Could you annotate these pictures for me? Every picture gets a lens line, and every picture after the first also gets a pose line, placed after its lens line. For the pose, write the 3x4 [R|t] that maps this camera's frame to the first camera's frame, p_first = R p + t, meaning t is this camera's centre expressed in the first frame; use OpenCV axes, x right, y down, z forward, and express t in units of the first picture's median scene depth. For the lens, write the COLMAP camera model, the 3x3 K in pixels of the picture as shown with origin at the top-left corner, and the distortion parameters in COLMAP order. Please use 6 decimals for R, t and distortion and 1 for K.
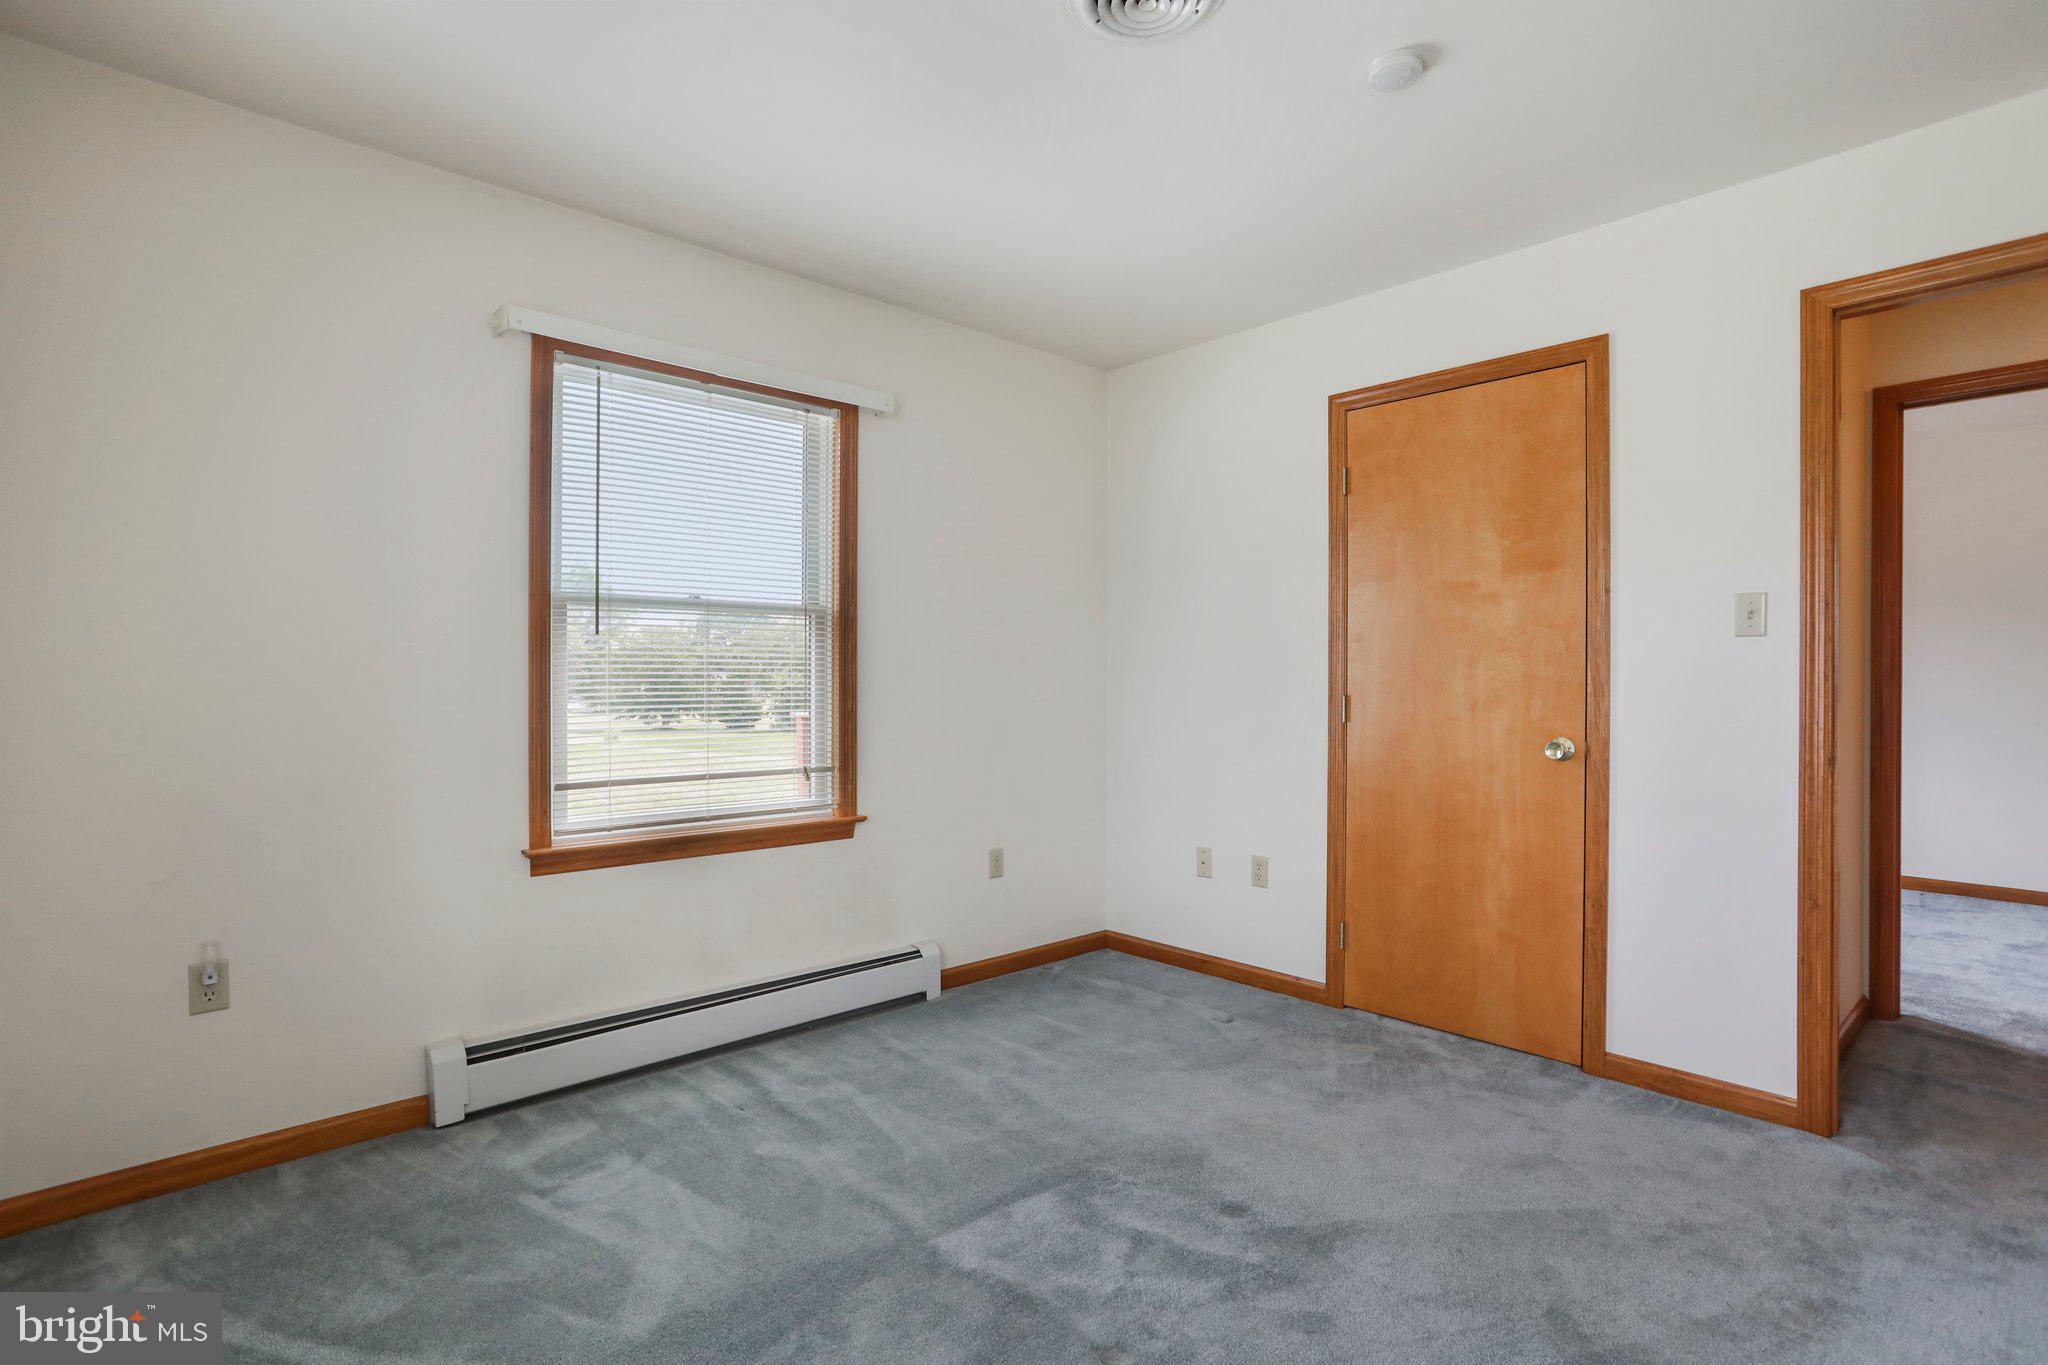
lens RADIAL K [[992.4, 0, 1023.8], [0, 992.4, 683.8], [0, 0, 1]] dist [-0.029973, 0.012878]
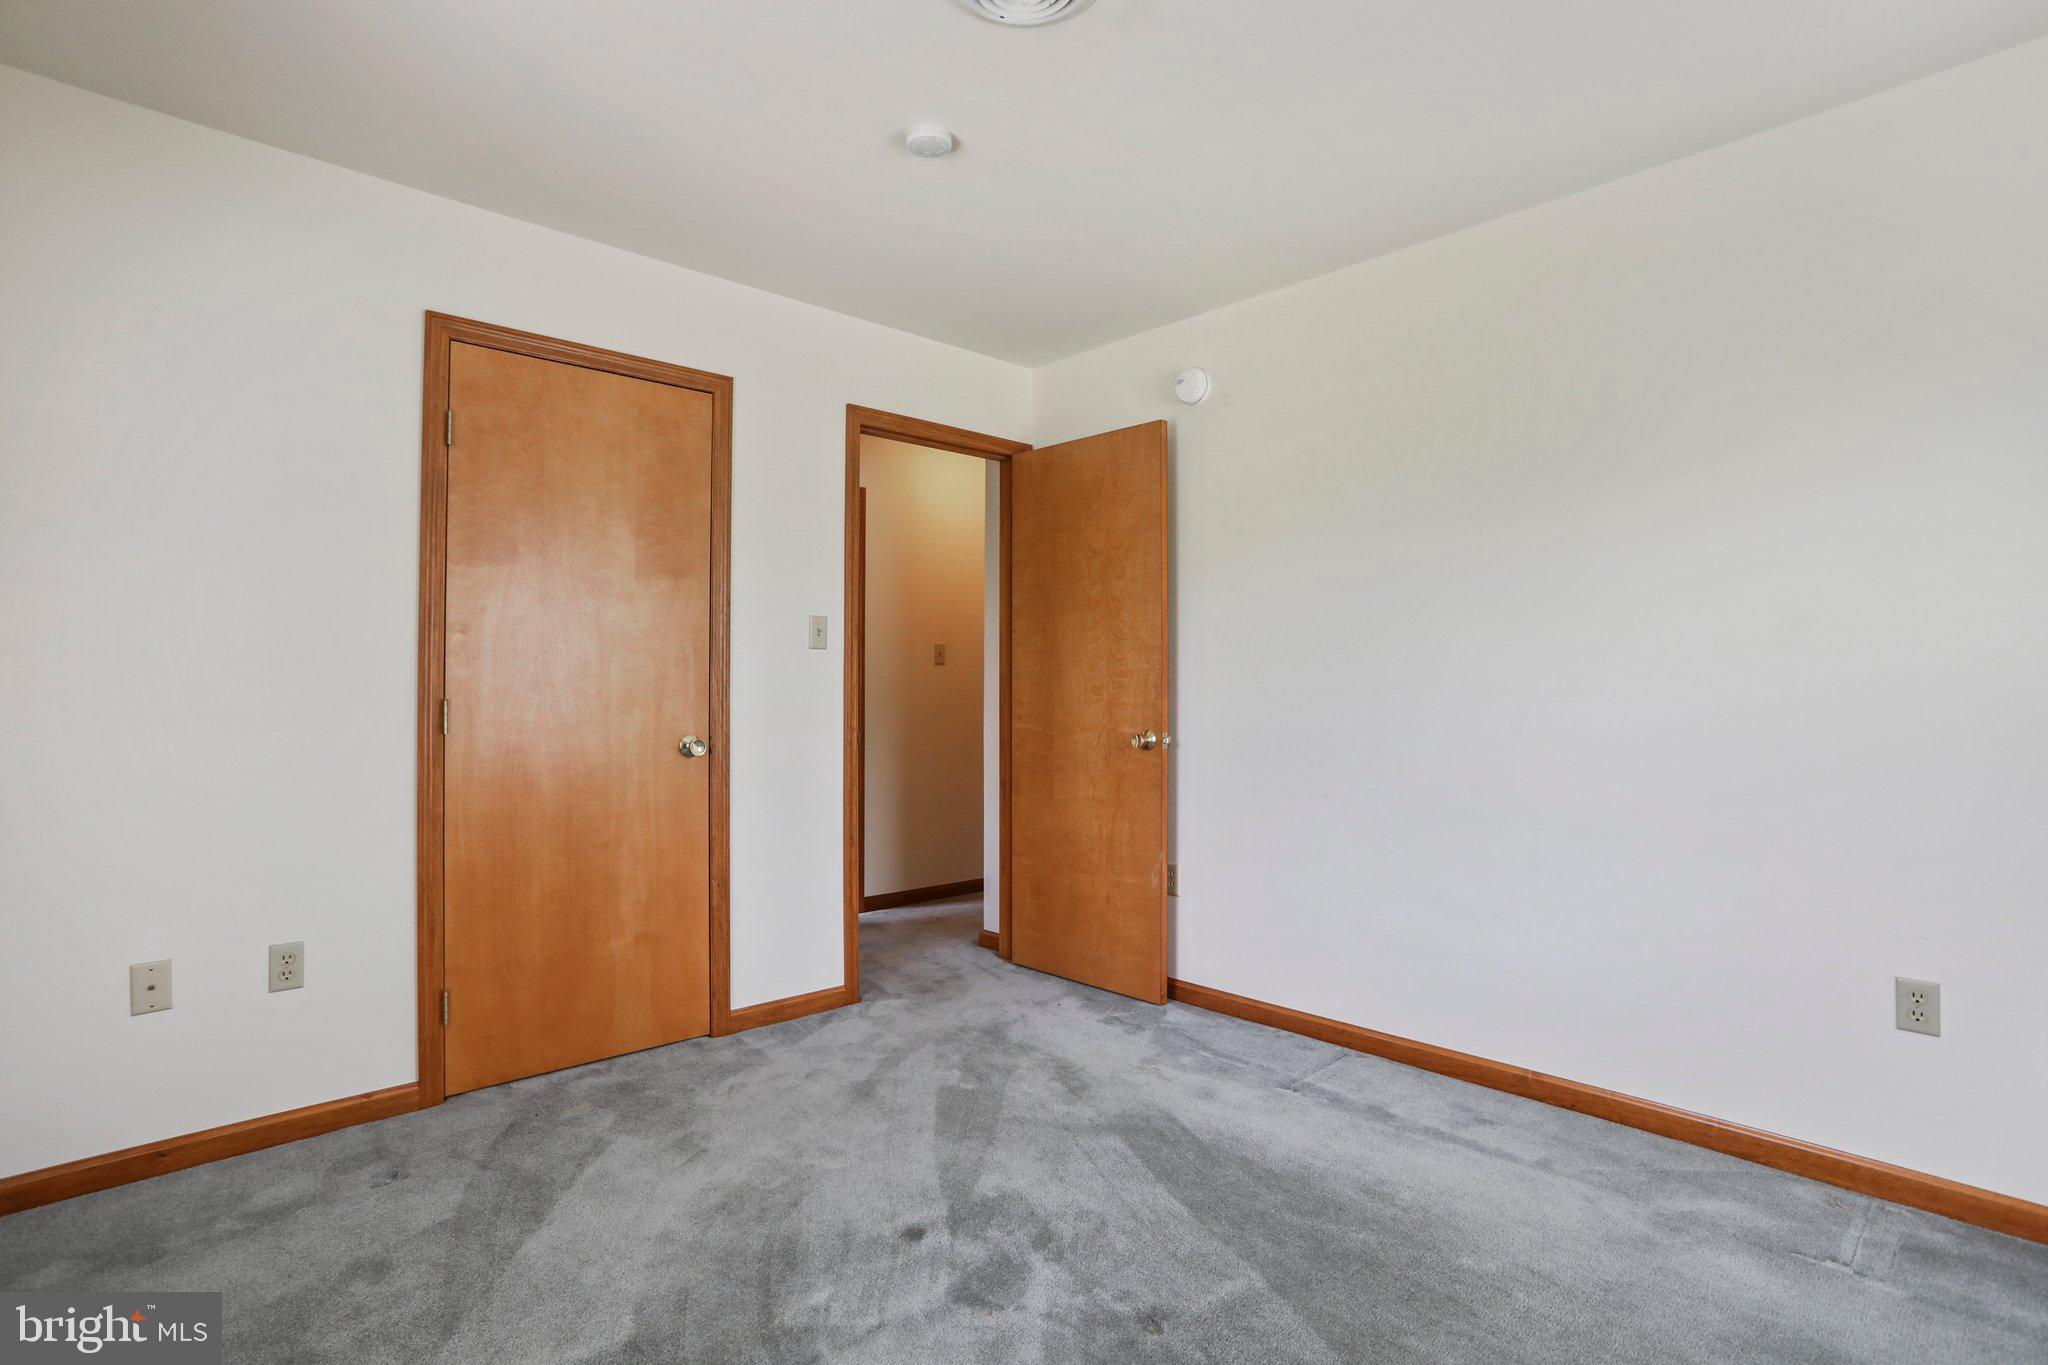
lens RADIAL K [[992.4, 0, 1016.4], [0, 992.4, 686.6], [0, 0, 1]] dist [-0.029973, 0.012878]
pose [[0.019210, 0.004063, 0.999807, -0.525966], [0.007244, 0.999965, -0.004203, 0.009069], [-0.999789, 0.007323, 0.019180, 0.629564]]
